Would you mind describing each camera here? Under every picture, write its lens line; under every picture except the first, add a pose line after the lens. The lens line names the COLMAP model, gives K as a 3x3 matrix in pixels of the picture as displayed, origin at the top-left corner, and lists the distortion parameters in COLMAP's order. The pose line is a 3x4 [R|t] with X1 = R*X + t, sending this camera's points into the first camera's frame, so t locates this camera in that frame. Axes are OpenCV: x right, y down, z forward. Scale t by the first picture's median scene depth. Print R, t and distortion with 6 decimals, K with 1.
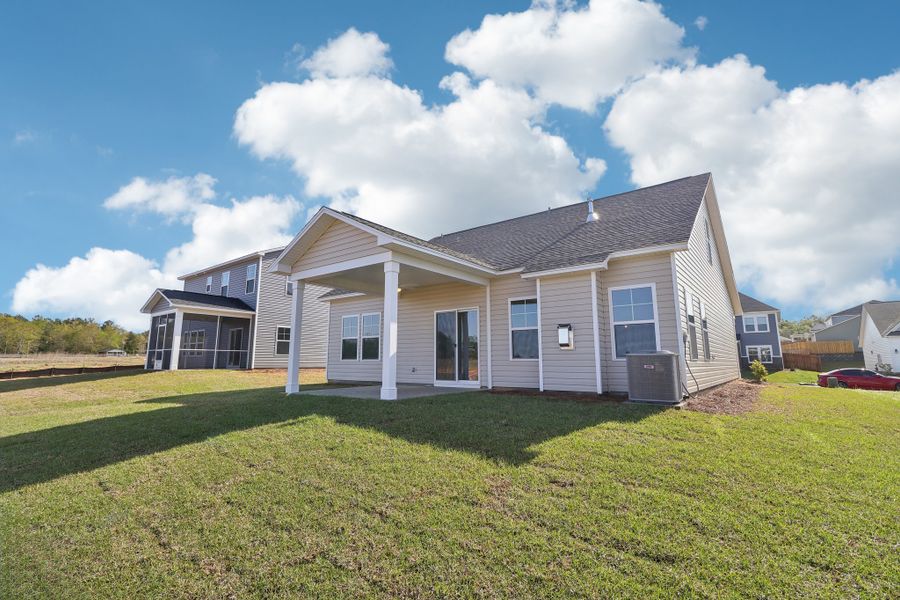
lens RADIAL K [[422.1, 0, 450.0], [0, 422.1, 300.0], [0, 0, 1]] dist [-0.001824, -0.000016]
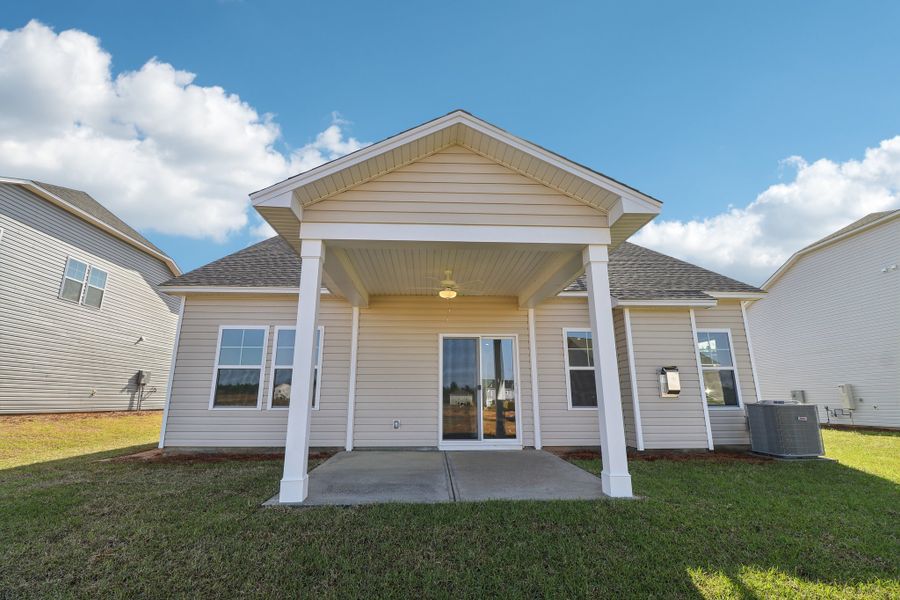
lens RADIAL K [[450.0, 0, 450.0], [0, 450.0, 300.0], [0, 0, 1]] dist [0.001575, 0.000135]
pose [[0.760804, 0.151626, 0.631021, -0.526199], [-0.094777, 0.987858, -0.123100, 0.064477], [-0.642024, 0.033849, 0.765937, 0.484672]]
